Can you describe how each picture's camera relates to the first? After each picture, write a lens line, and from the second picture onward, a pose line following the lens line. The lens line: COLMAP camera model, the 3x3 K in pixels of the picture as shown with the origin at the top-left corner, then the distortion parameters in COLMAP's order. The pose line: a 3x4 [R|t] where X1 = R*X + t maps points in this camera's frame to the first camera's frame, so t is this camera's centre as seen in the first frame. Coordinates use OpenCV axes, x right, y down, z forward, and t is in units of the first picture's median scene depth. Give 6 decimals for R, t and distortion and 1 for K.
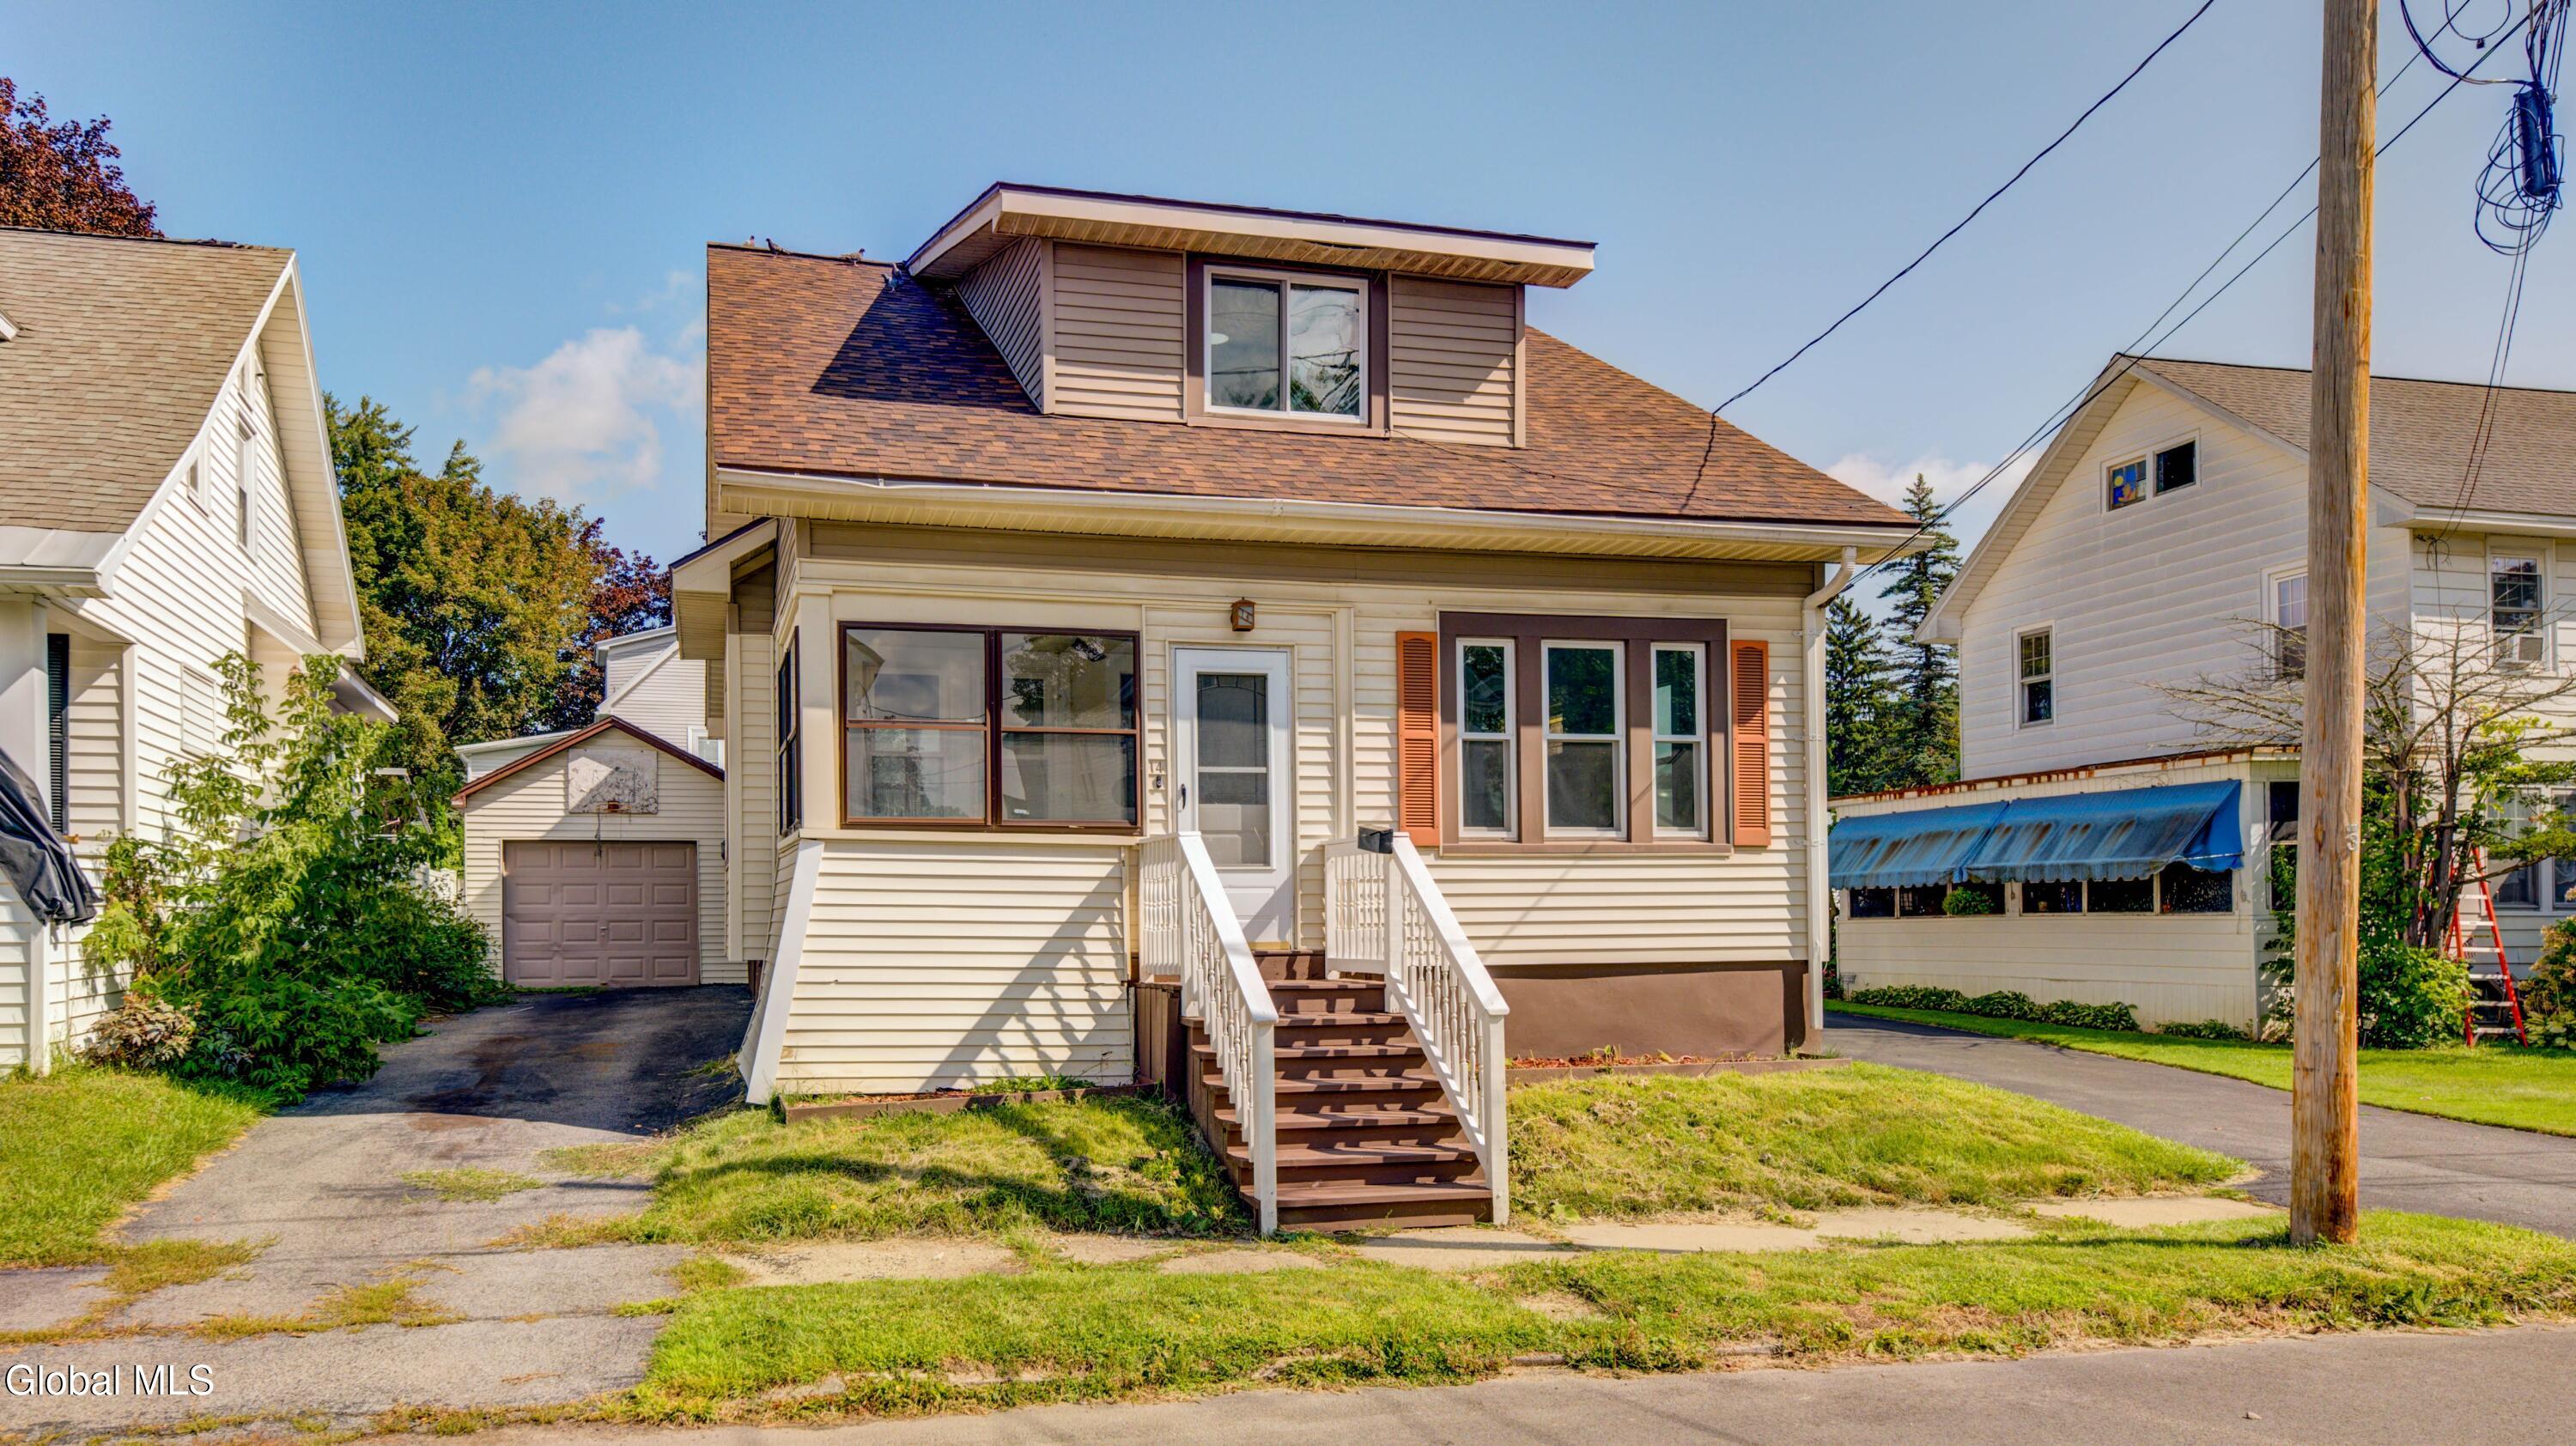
lens RADIAL K [[1760.9, 0, 1288.0], [0, 1760.9, 723.8], [0, 0, 1]] dist [0.013884, -0.006523]
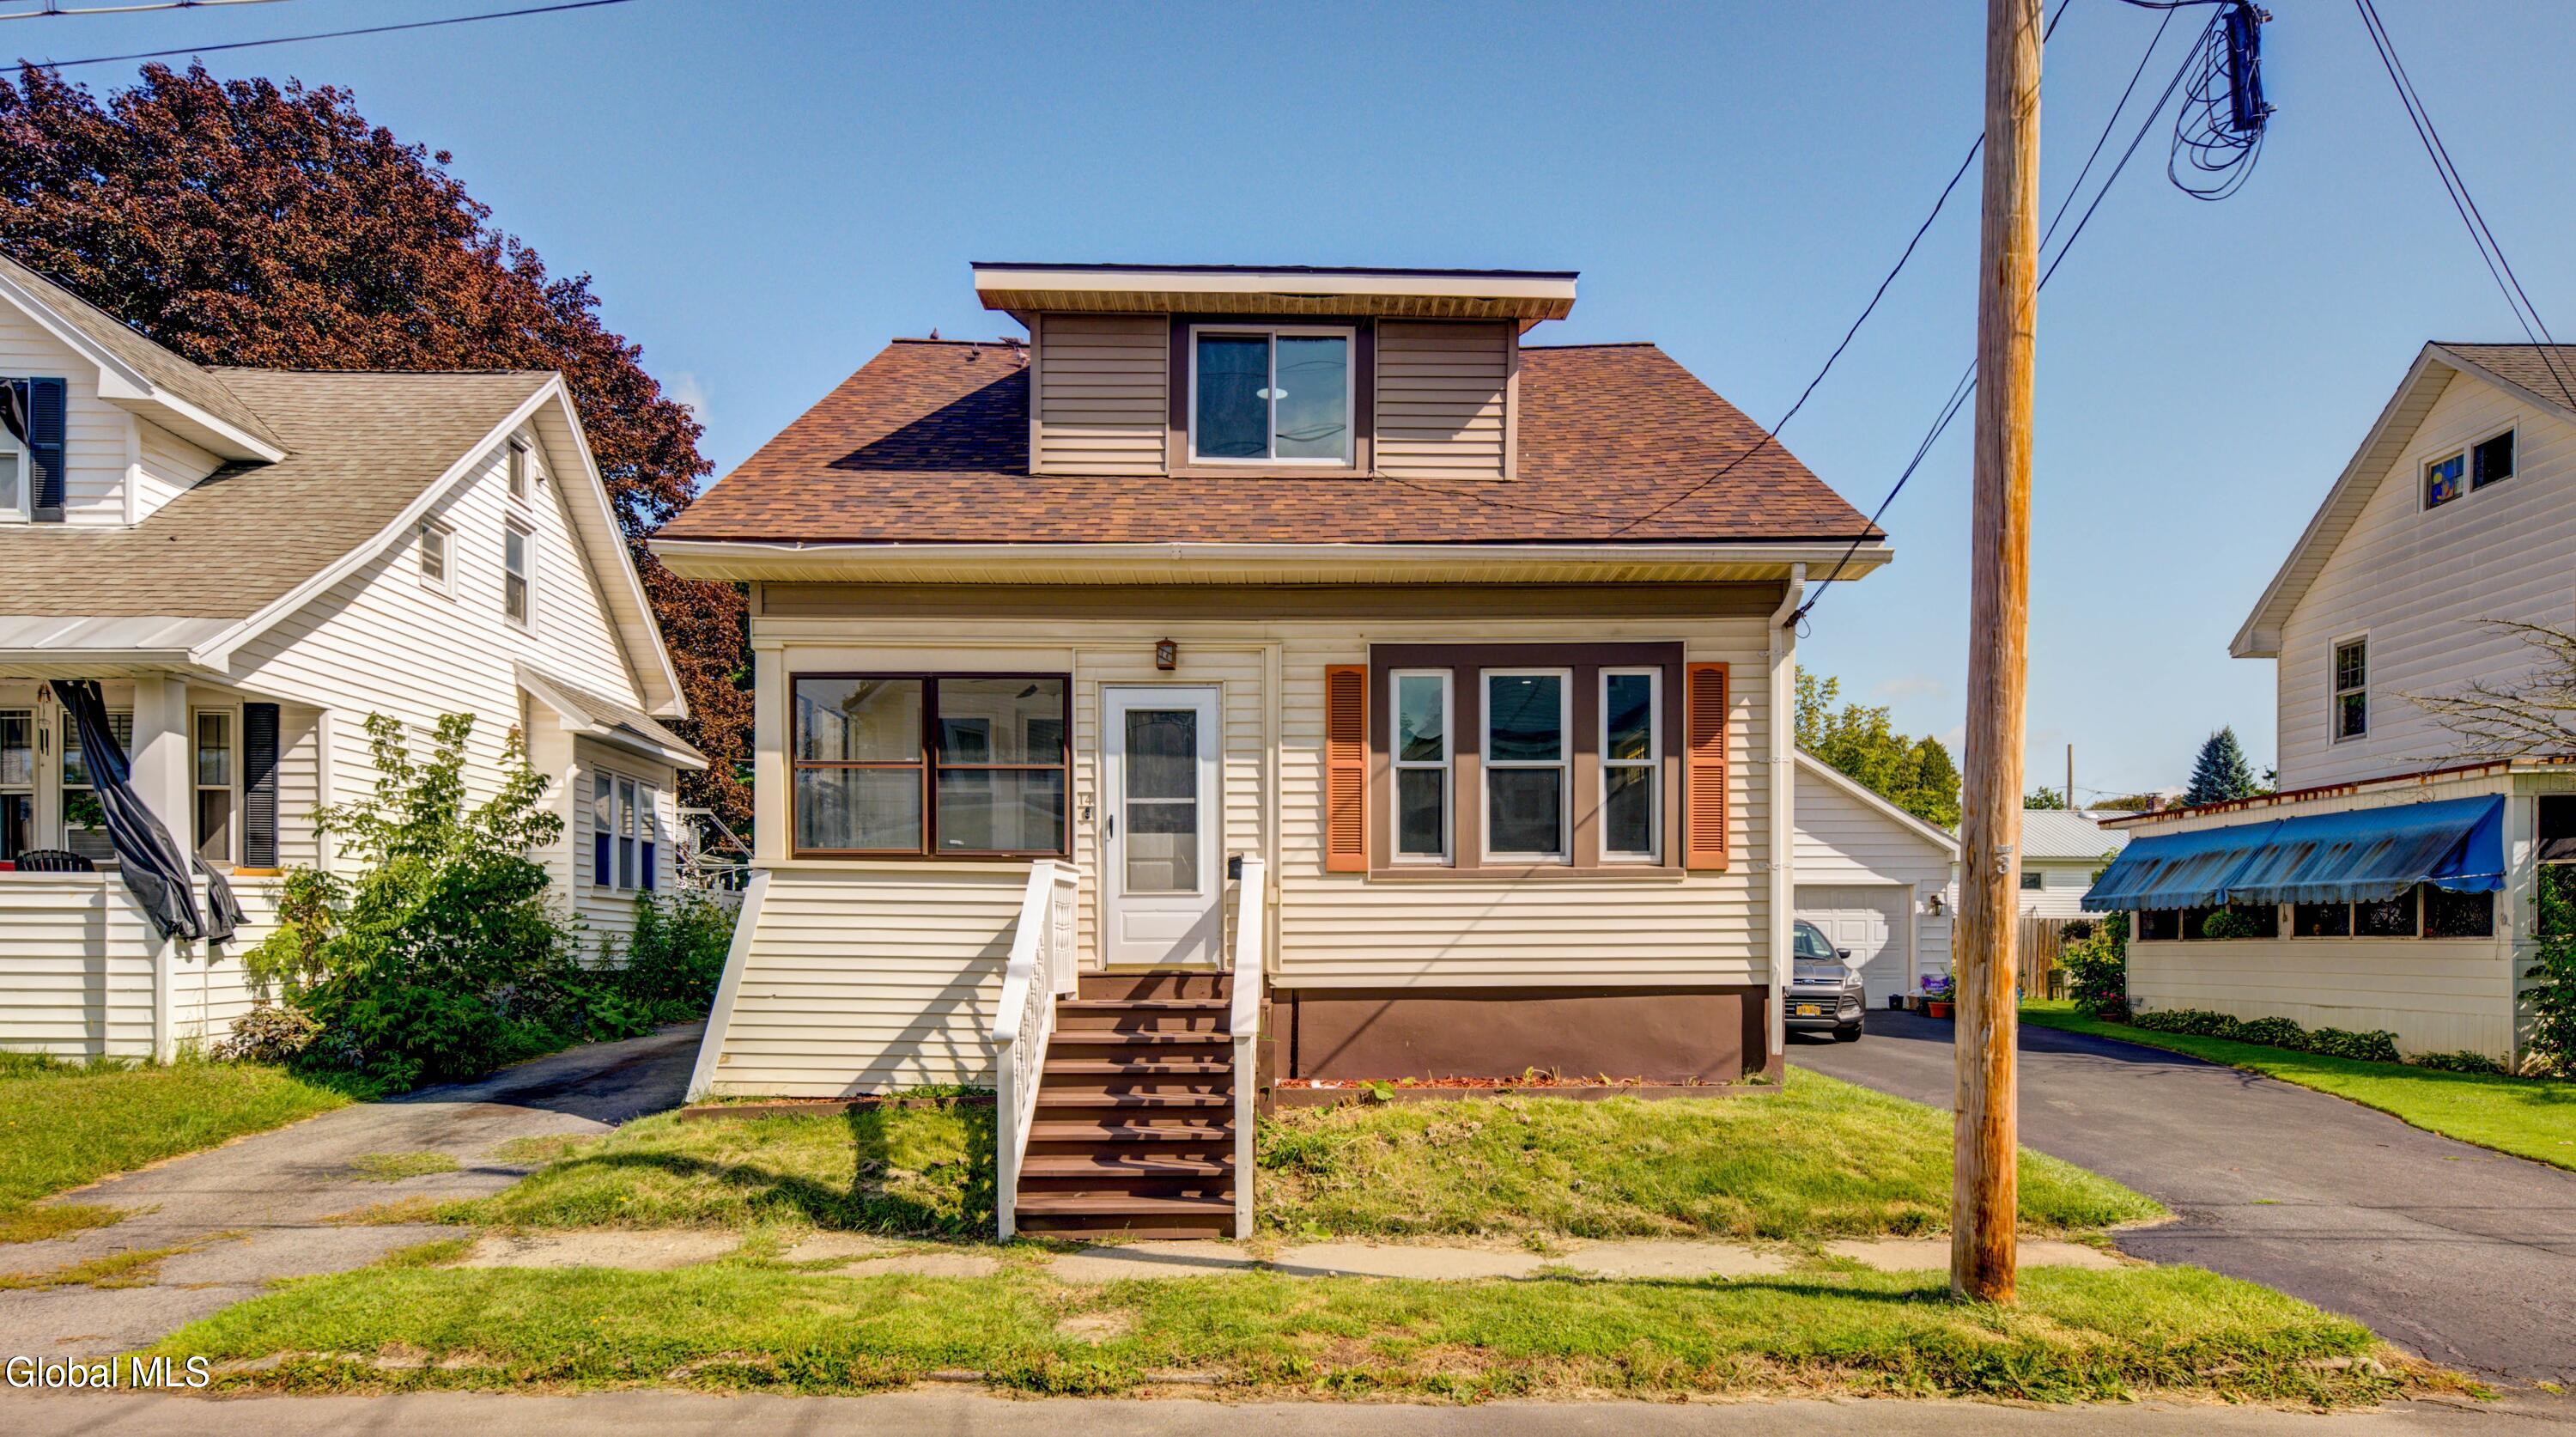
lens RADIAL K [[1625.0, 0, 1287.8], [0, 1625.0, 793.5], [0, 0, 1]] dist [0.008975, -0.001983]
pose [[0.975920, -0.015318, -0.217592, 0.260901], [0.020078, 0.999605, 0.019682, 0.003952], [0.217205, -0.023577, 0.975841, 0.062580]]
